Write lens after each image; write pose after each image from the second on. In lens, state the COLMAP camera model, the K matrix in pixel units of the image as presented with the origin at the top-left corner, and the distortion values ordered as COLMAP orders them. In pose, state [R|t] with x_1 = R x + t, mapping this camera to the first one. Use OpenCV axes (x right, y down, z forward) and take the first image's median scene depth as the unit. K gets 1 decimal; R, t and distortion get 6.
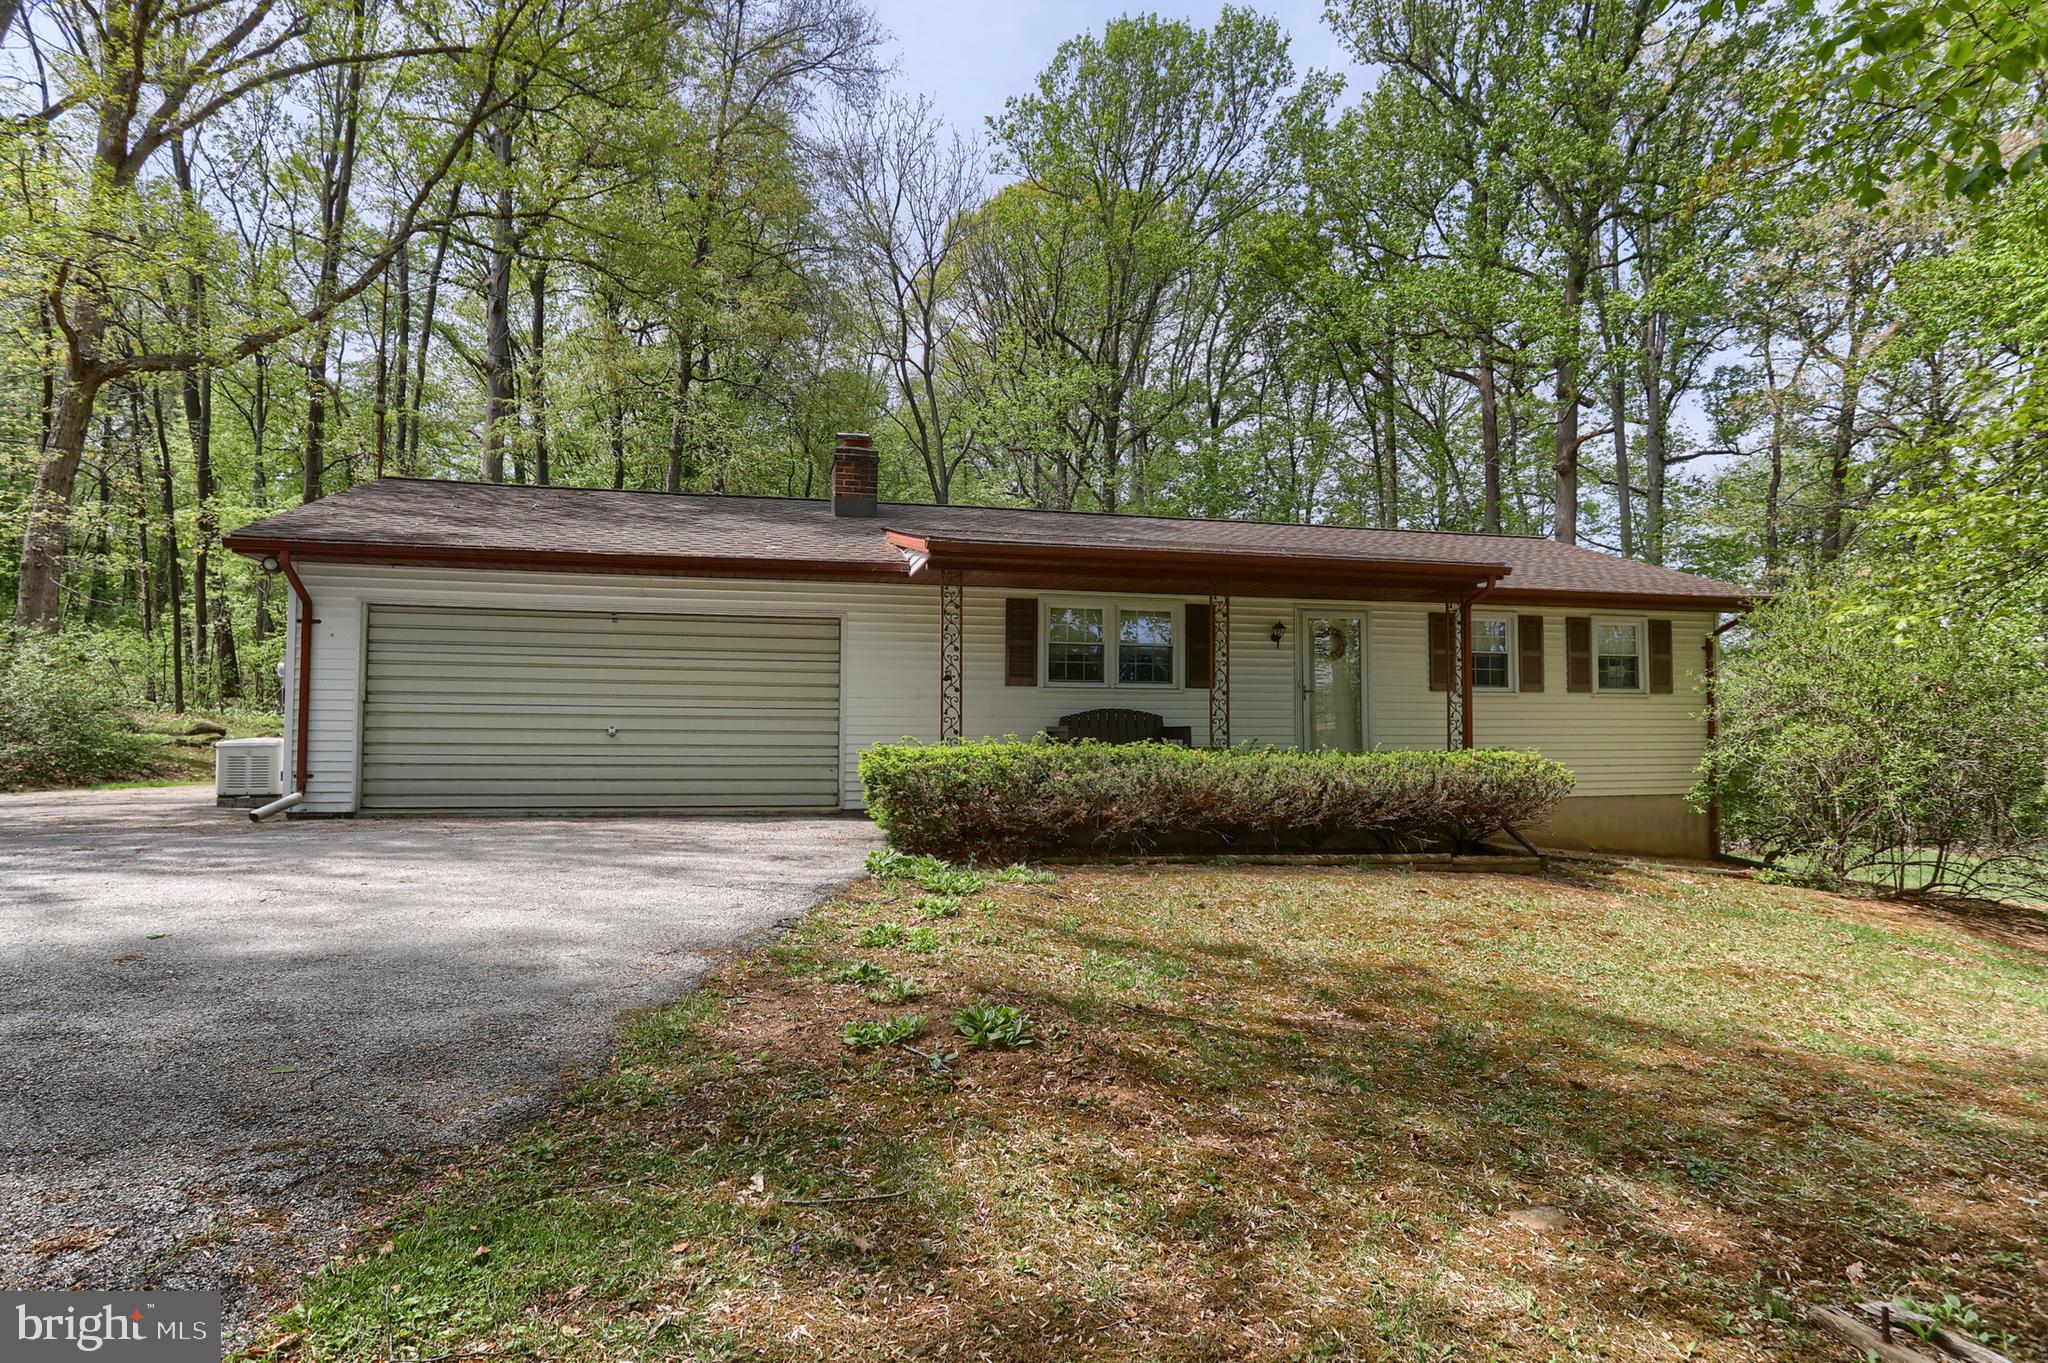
lens RADIAL K [[953.7, 0, 1025.9], [0, 953.7, 673.5], [0, 0, 1]] dist [-0.028872, 0.004006]
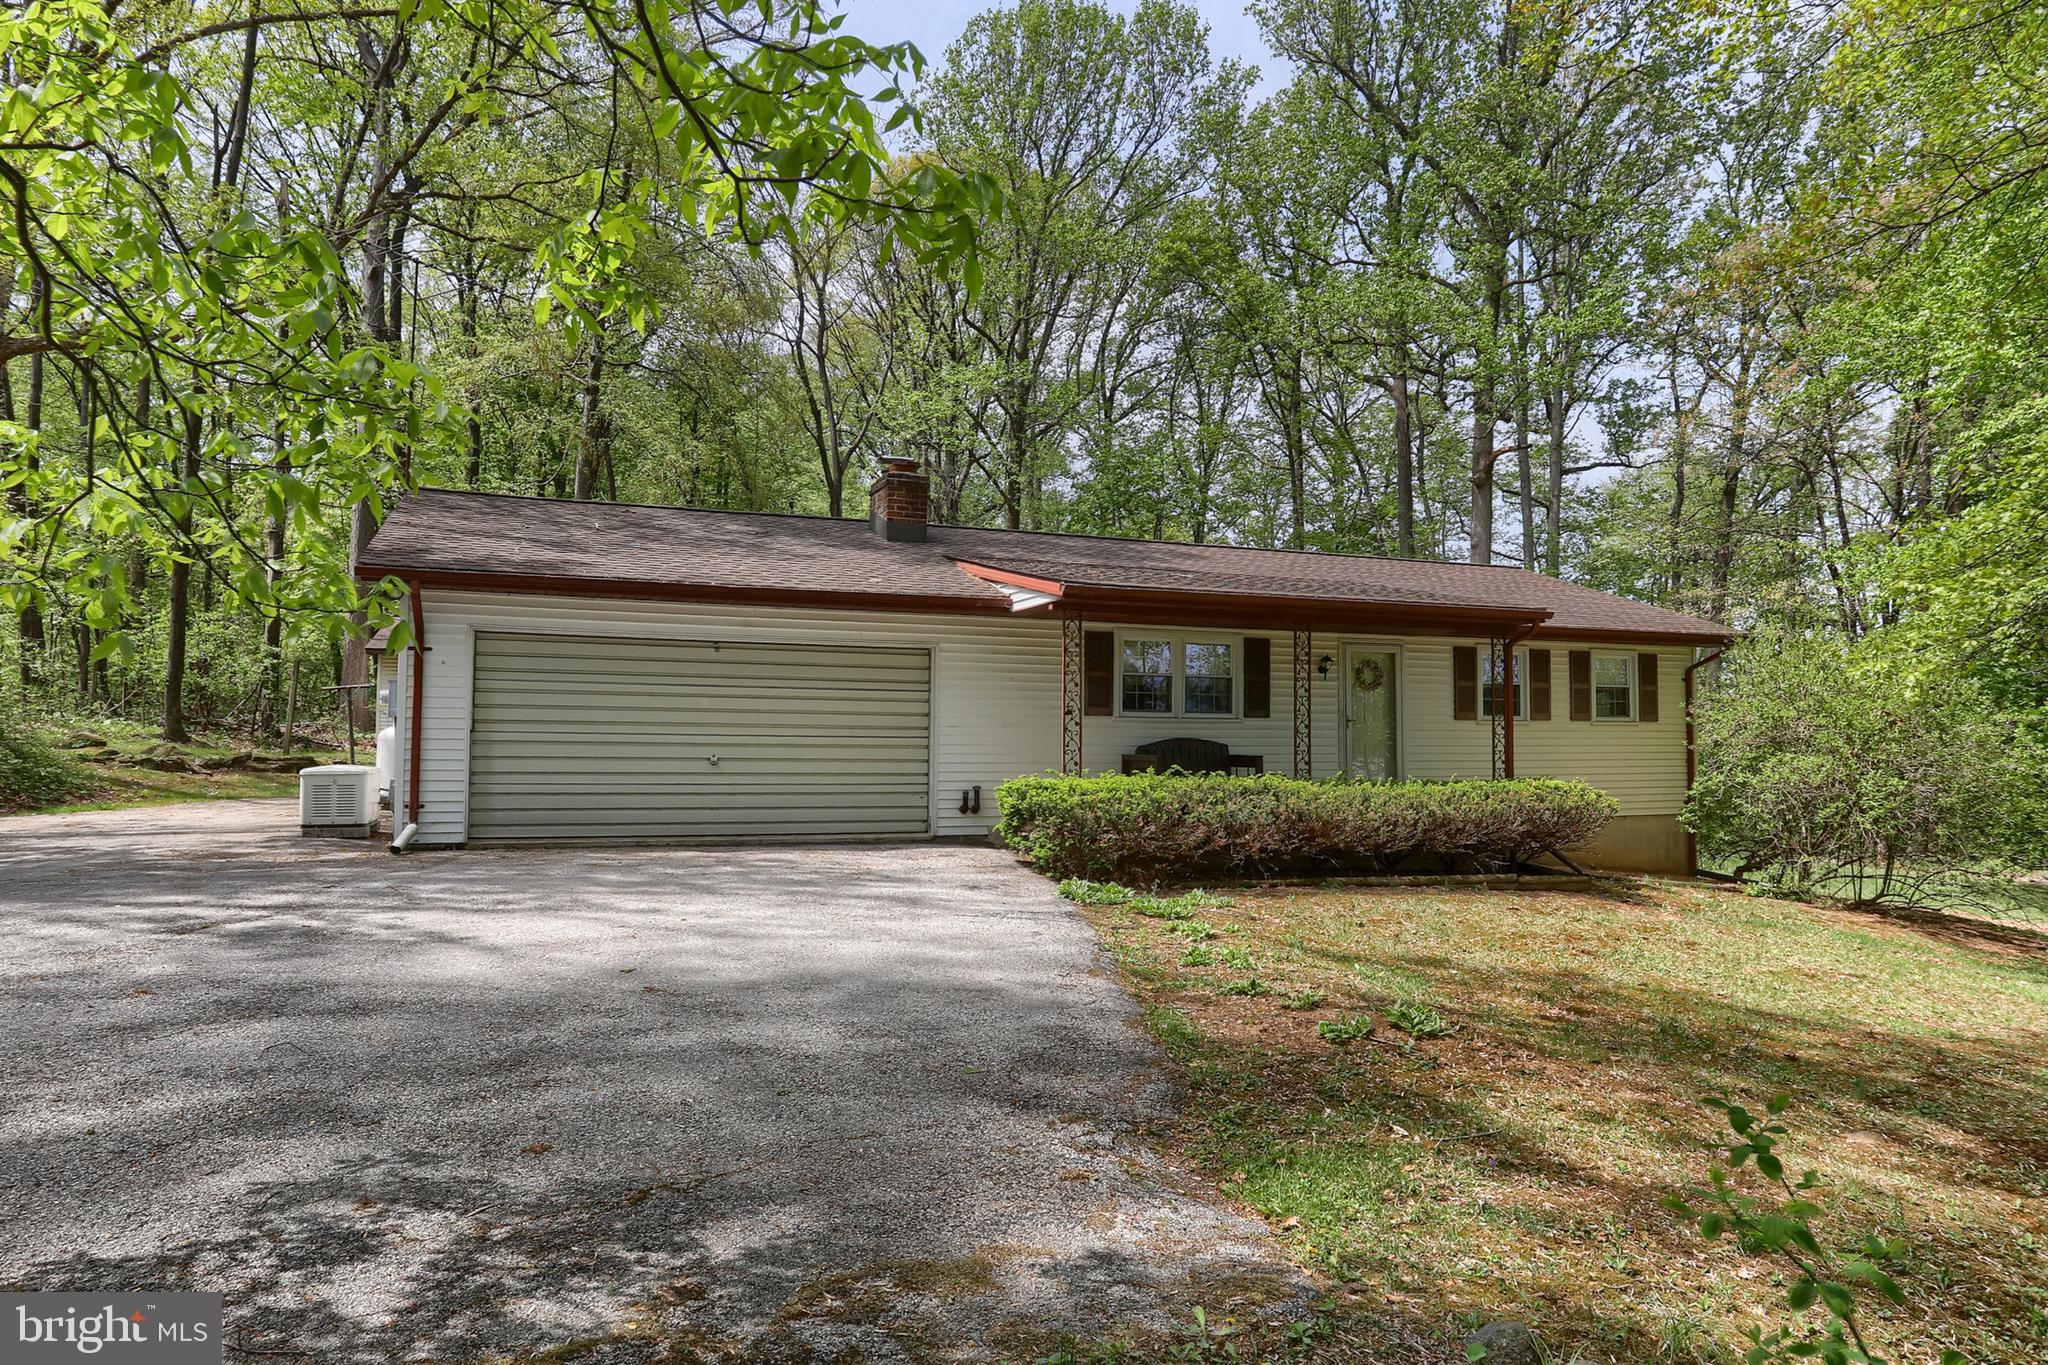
lens RADIAL K [[1015.1, 0, 1007.9], [0, 1015.1, 674.1], [0, 0, 1]] dist [-0.041558, 0.015349]
pose [[0.995122, 0.010618, 0.098078, -0.205989], [-0.010436, 0.999943, -0.002369, -0.027263], [-0.098098, 0.001333, 0.995176, -0.089183]]
